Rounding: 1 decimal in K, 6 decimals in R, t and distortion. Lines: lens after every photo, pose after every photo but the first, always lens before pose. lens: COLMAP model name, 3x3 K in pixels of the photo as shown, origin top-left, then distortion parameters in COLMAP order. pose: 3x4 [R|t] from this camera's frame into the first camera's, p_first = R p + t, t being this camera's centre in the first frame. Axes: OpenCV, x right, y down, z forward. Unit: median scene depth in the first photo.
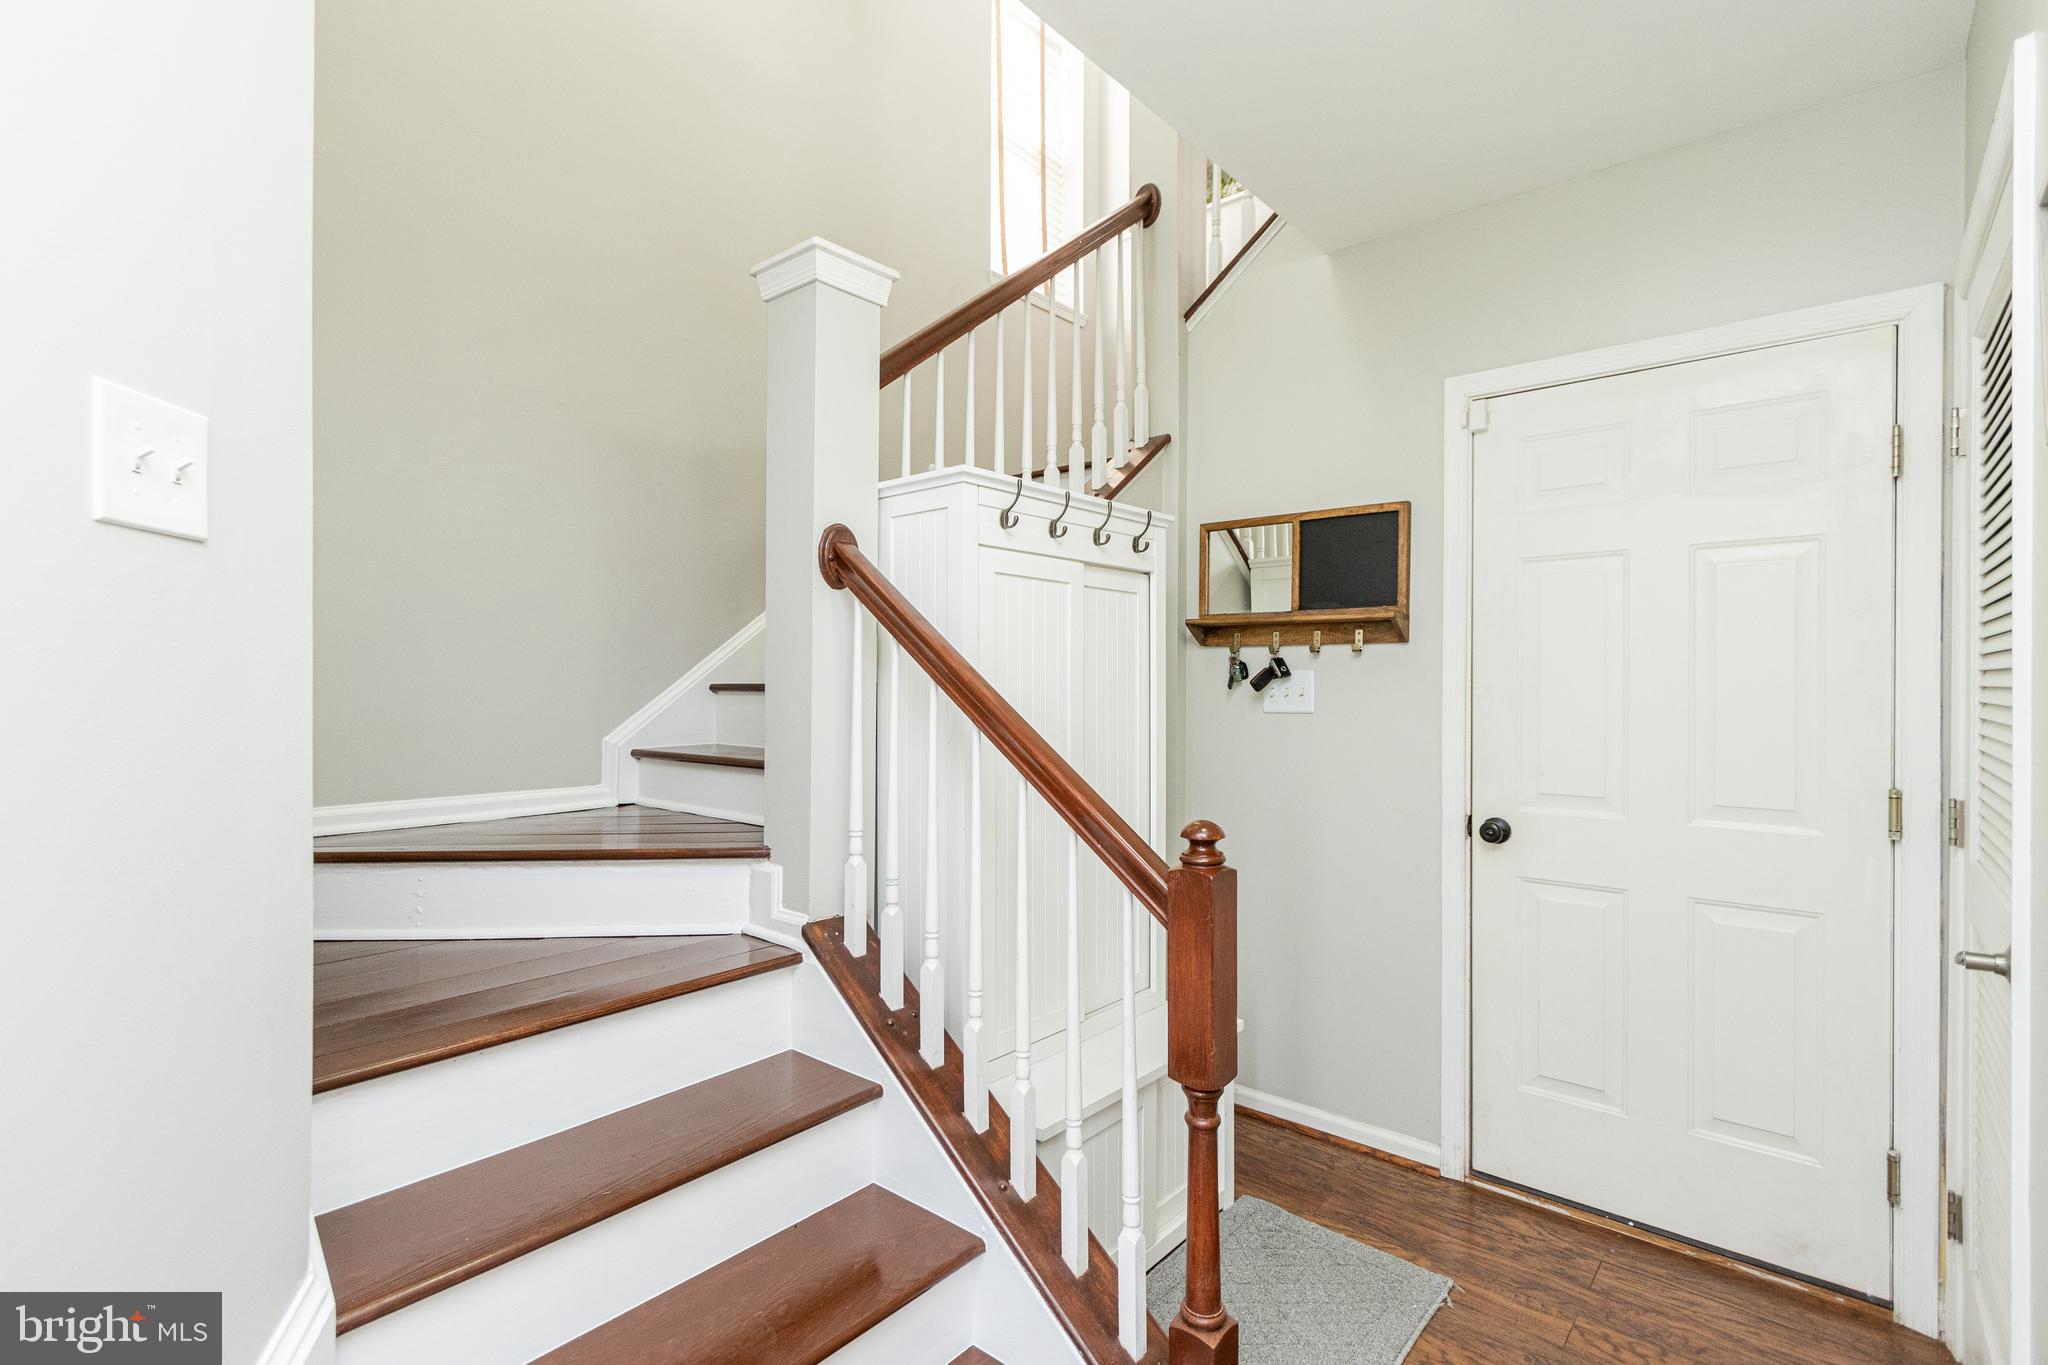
lens RADIAL K [[947.5, 0, 1013.5], [0, 947.5, 667.1], [0, 0, 1]] dist [0.011320, -0.000206]
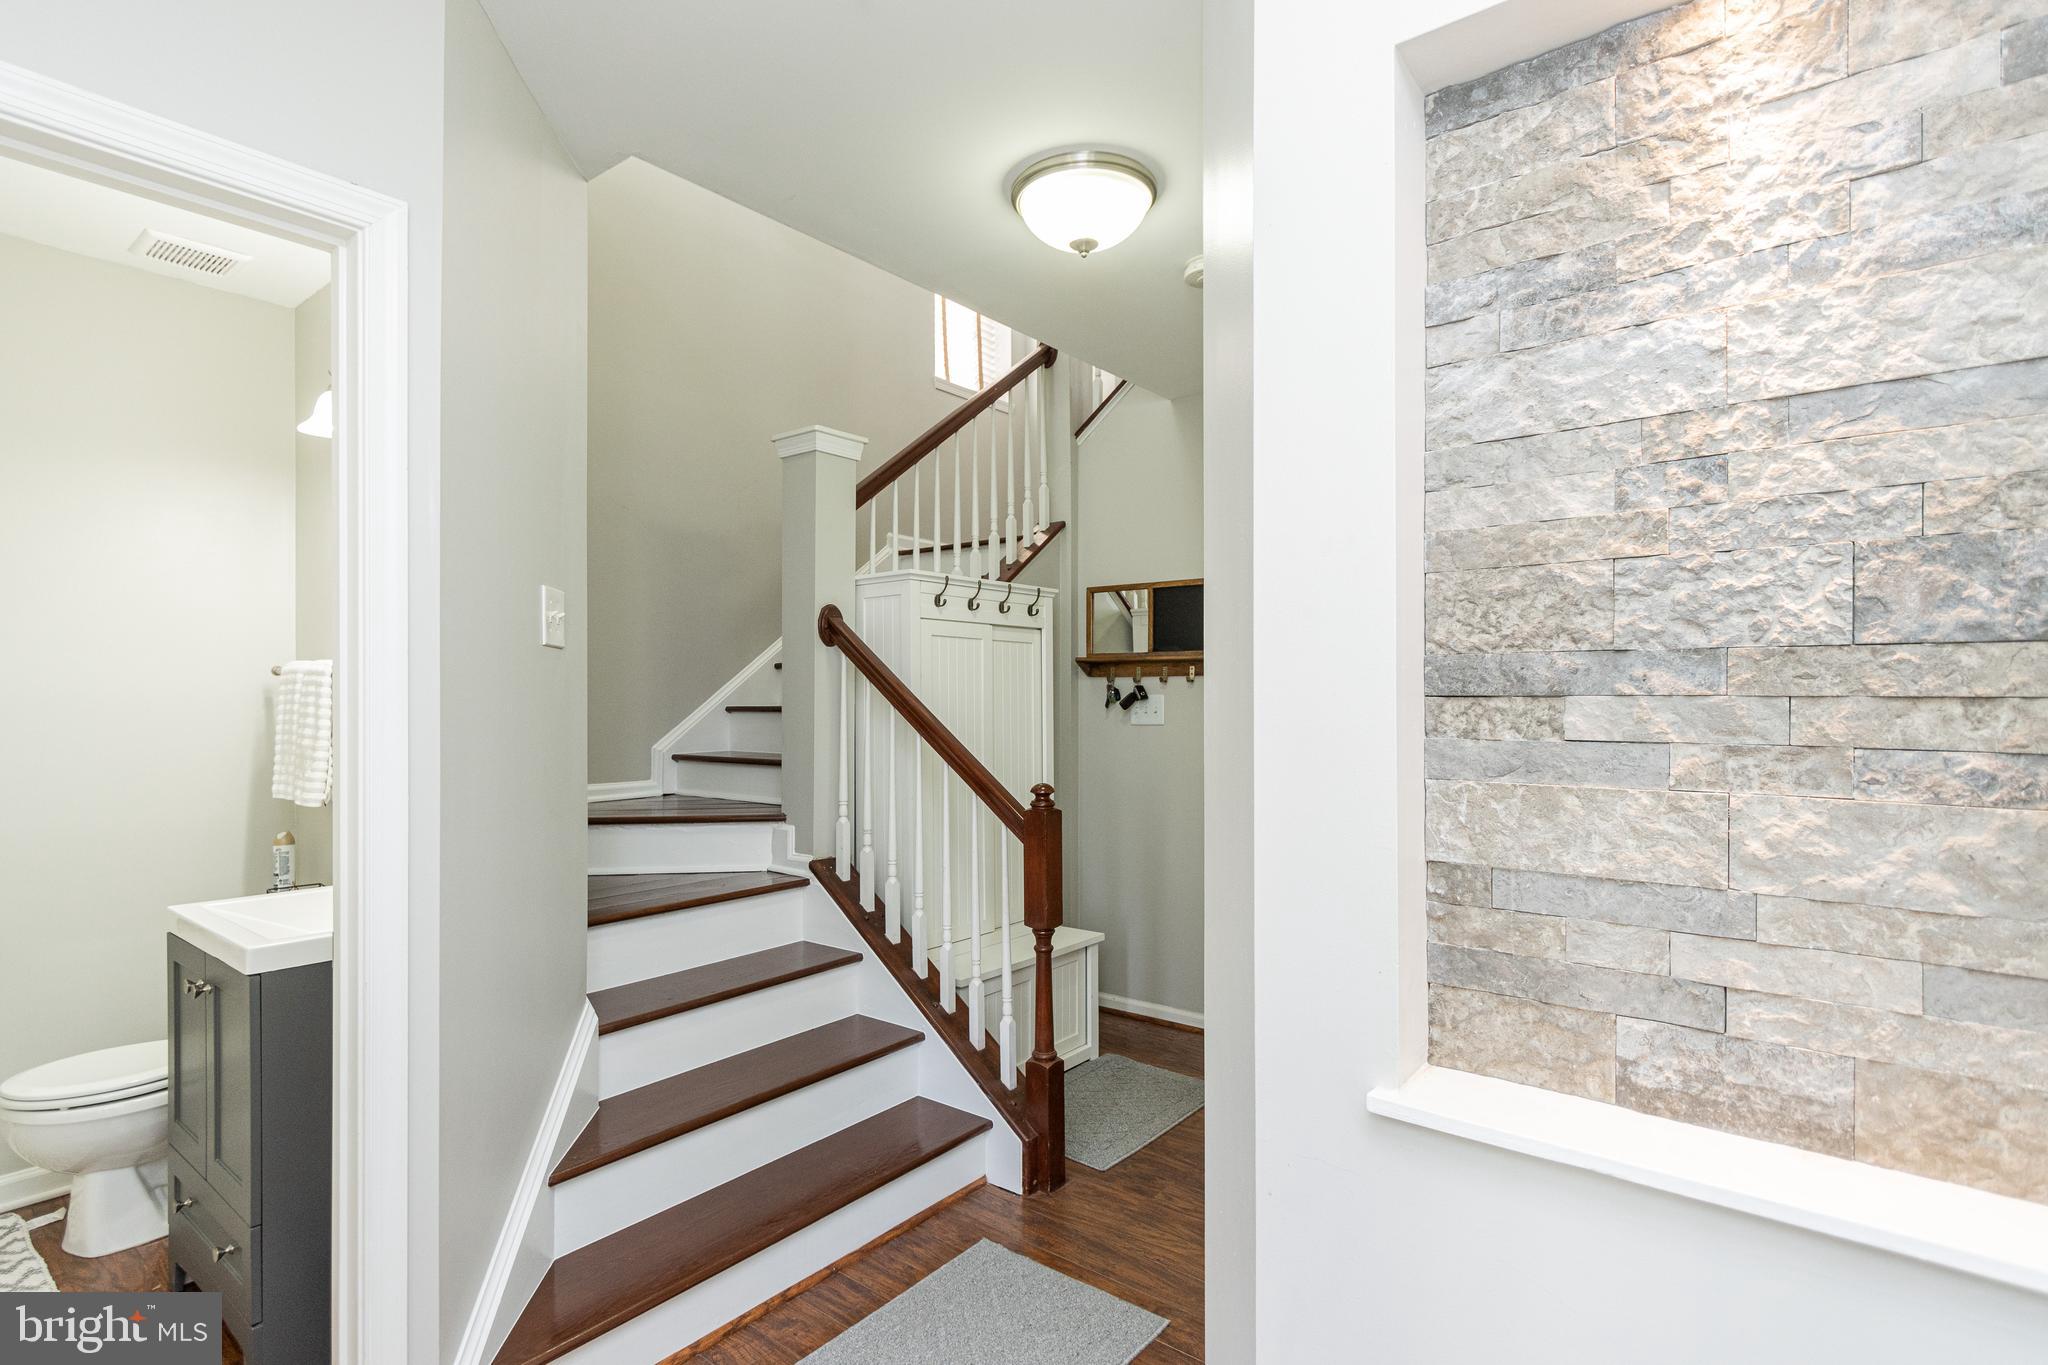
lens RADIAL K [[997.0, 0, 1015.3], [0, 997.0, 672.5], [0, 0, 1]] dist [-0.002267, -0.000345]
pose [[0.999087, -0.004997, 0.042437, 0.046204], [0.005394, 0.999943, -0.009261, -0.022042], [-0.042388, 0.009481, 0.999056, -0.620885]]
